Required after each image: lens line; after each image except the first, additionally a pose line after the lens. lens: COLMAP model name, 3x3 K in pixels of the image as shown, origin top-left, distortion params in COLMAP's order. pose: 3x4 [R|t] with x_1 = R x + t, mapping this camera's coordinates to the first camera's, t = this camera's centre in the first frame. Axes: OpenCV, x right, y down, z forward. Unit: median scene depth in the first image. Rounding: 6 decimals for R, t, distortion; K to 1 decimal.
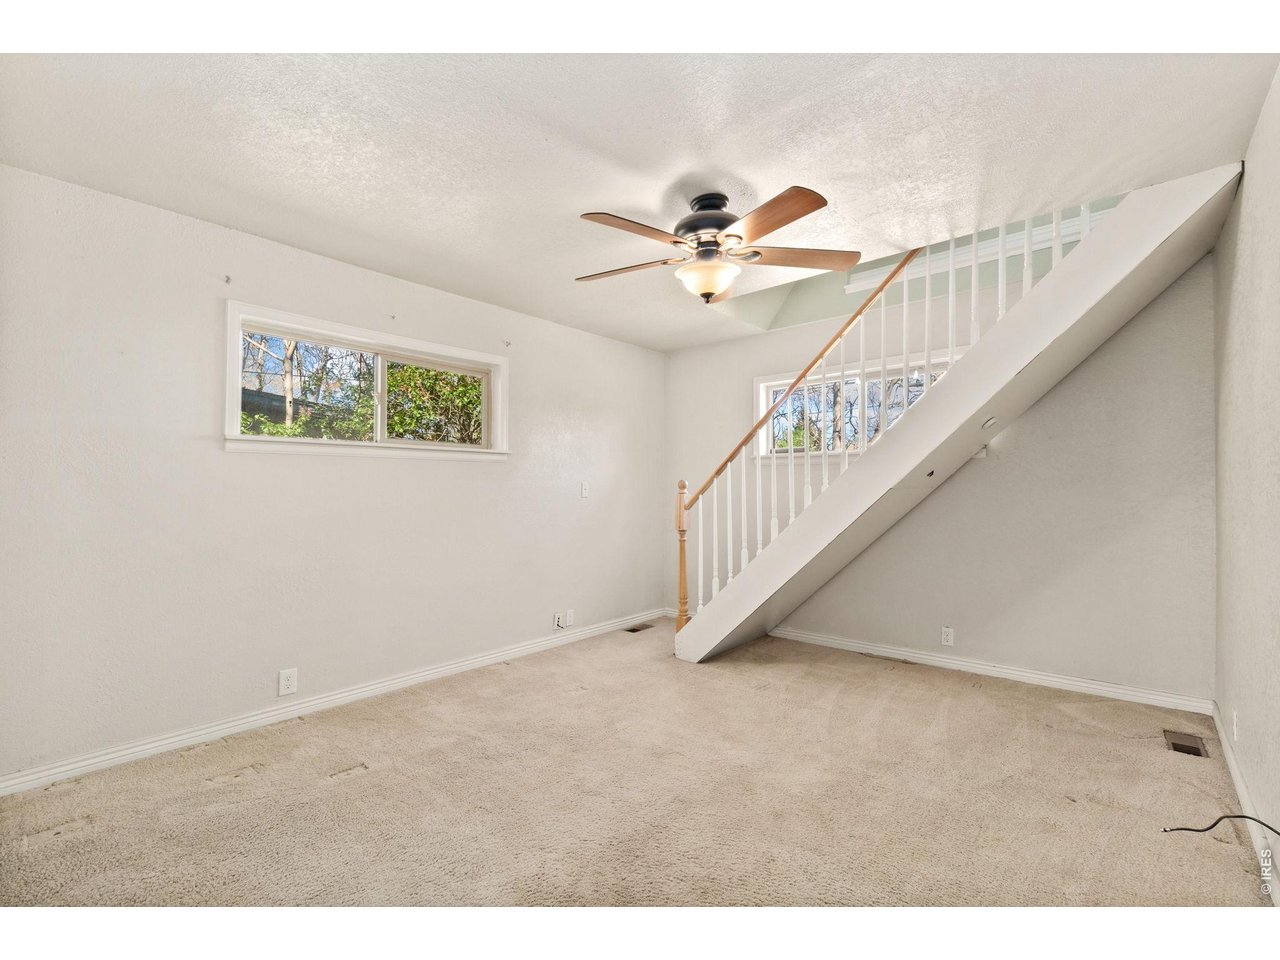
lens RADIAL K [[569.8, 0, 635.8], [0, 569.8, 479.6], [0, 0, 1]] dist [-0.004369, -0.000356]
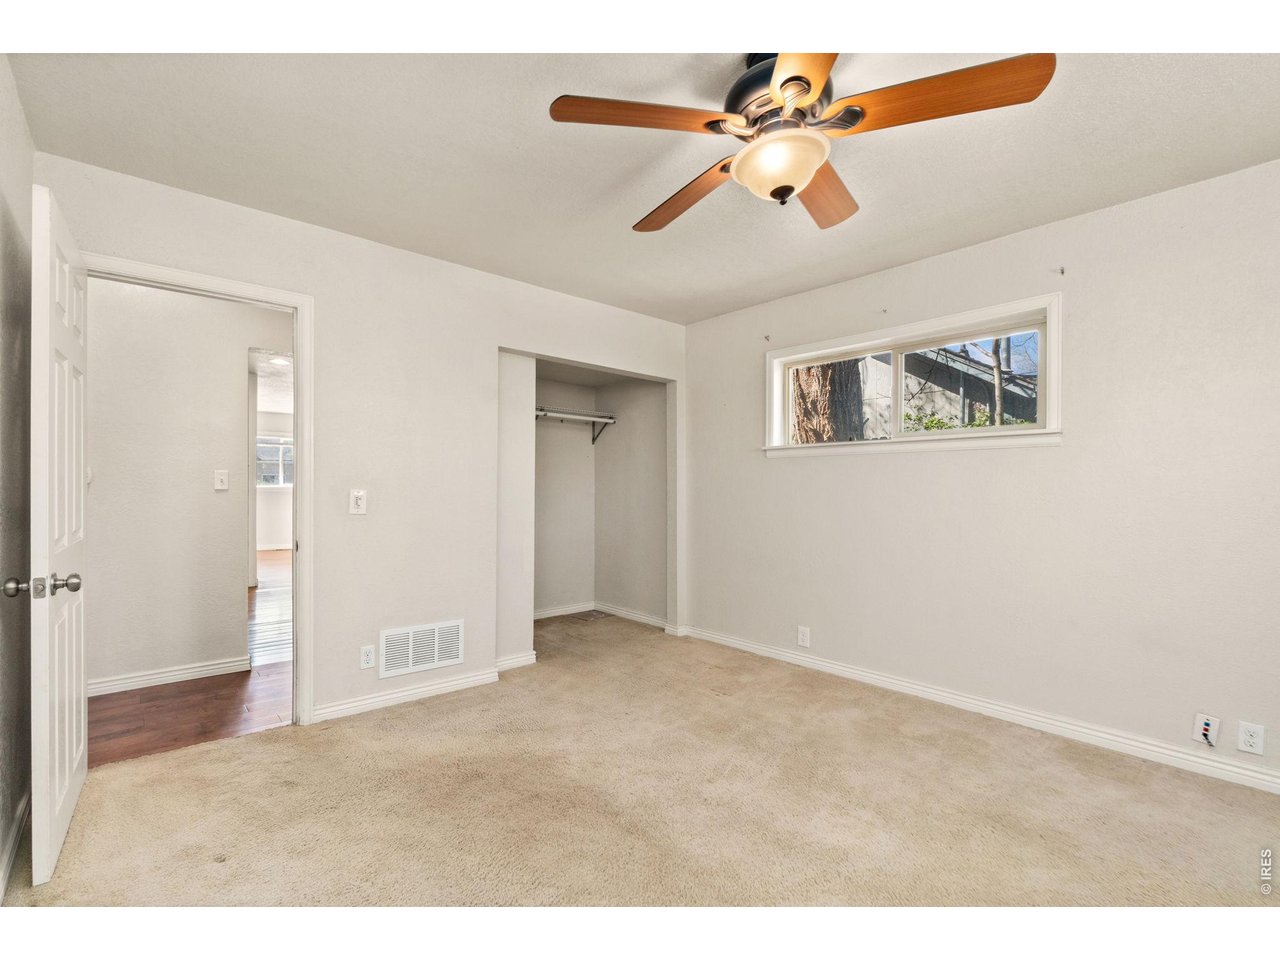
lens RADIAL K [[569.8, 0, 632.5], [0, 569.8, 488.3], [0, 0, 1]] dist [-0.004369, -0.000356]
pose [[-0.137916, 0.001253, -0.990443, 0.577879], [0.014797, 0.999890, -0.000796, 0.016640], [0.990333, -0.014766, -0.137919, 0.664016]]
